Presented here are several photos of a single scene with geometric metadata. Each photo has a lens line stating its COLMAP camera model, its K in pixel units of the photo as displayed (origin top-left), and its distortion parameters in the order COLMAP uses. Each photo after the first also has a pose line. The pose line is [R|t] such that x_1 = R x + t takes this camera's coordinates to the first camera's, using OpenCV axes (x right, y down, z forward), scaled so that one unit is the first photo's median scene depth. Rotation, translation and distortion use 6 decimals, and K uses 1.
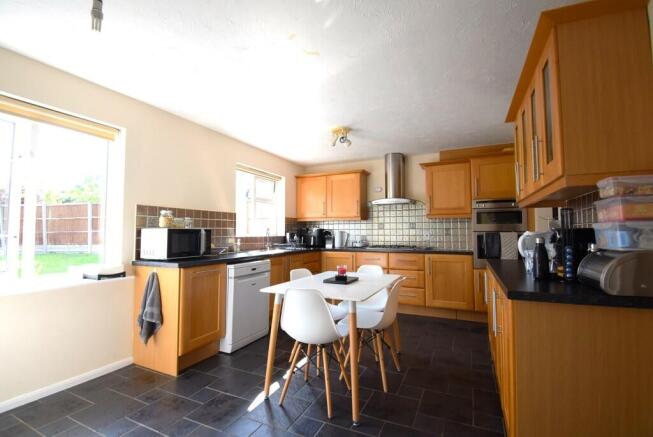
lens RADIAL K [[298.3, 0, 326.5], [0, 298.3, 218.5], [0, 0, 1]] dist [-0.000175, -0.000036]
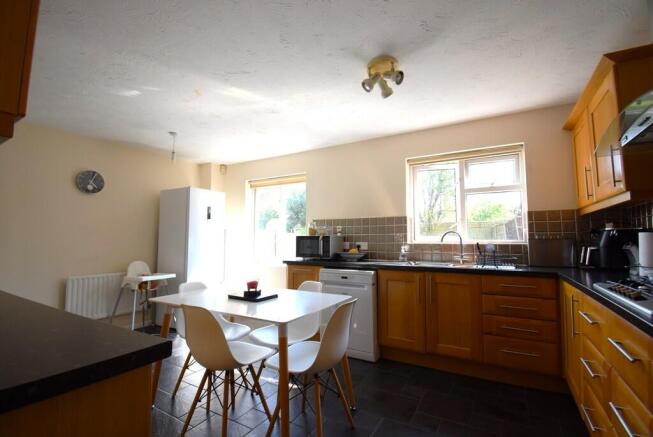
lens RADIAL K [[298.3, 0, 326.5], [0, 298.3, 218.5], [0, 0, 1]] dist [-0.000175, -0.000036]
pose [[-0.081249, -0.072168, -0.994078, 0.603202], [0.043617, 0.996162, -0.075884, 0.045570], [0.995739, -0.049525, -0.077789, 0.874143]]
